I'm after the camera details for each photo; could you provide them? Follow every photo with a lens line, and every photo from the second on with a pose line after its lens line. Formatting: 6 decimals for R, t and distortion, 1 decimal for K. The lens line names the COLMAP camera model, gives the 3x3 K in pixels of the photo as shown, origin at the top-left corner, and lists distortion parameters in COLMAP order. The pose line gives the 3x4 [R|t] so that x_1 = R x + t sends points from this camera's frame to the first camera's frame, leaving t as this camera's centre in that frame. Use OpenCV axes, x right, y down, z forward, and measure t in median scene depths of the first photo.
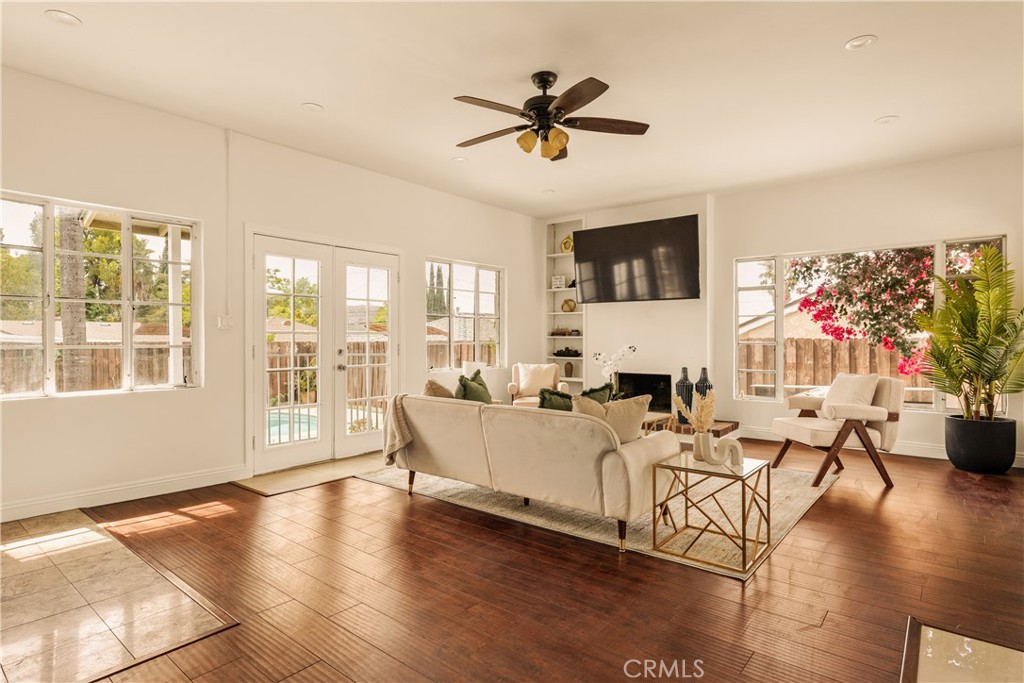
lens RADIAL K [[538.7, 0, 513.9], [0, 538.7, 340.0], [0, 0, 1]] dist [-0.003378, -0.000034]
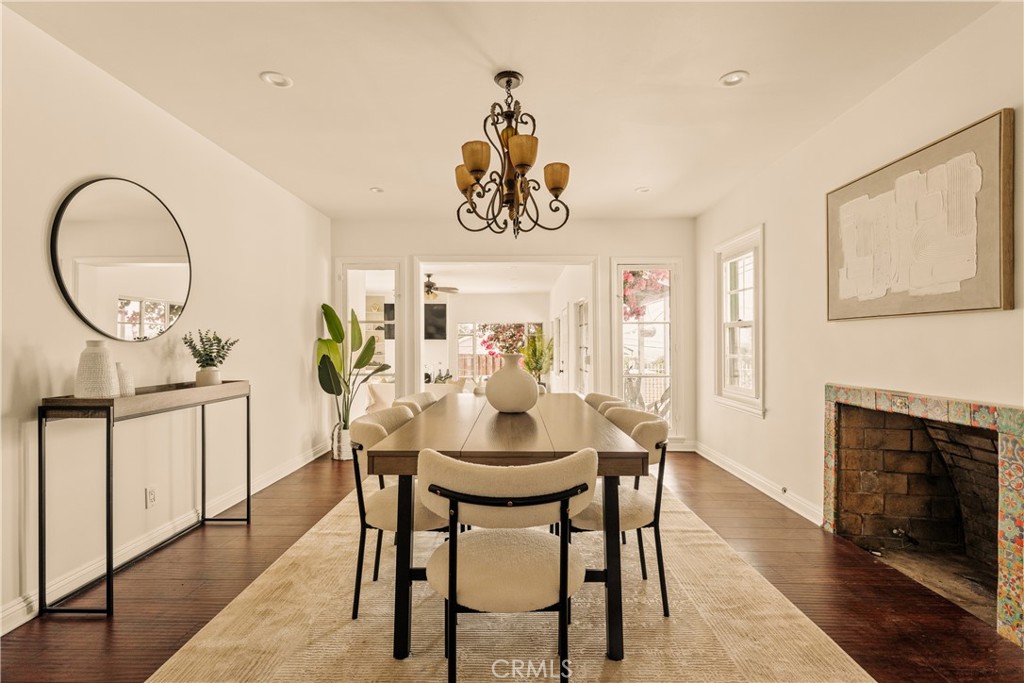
lens RADIAL K [[466.8, 0, 512.9], [0, 466.8, 343.7], [0, 0, 1]] dist [0.000752, -0.000115]
pose [[0.785154, 0.001215, 0.619300, -0.700478], [0.002780, 0.999981, -0.005486, -0.049545], [-0.619295, 0.006029, 0.785135, -0.791920]]
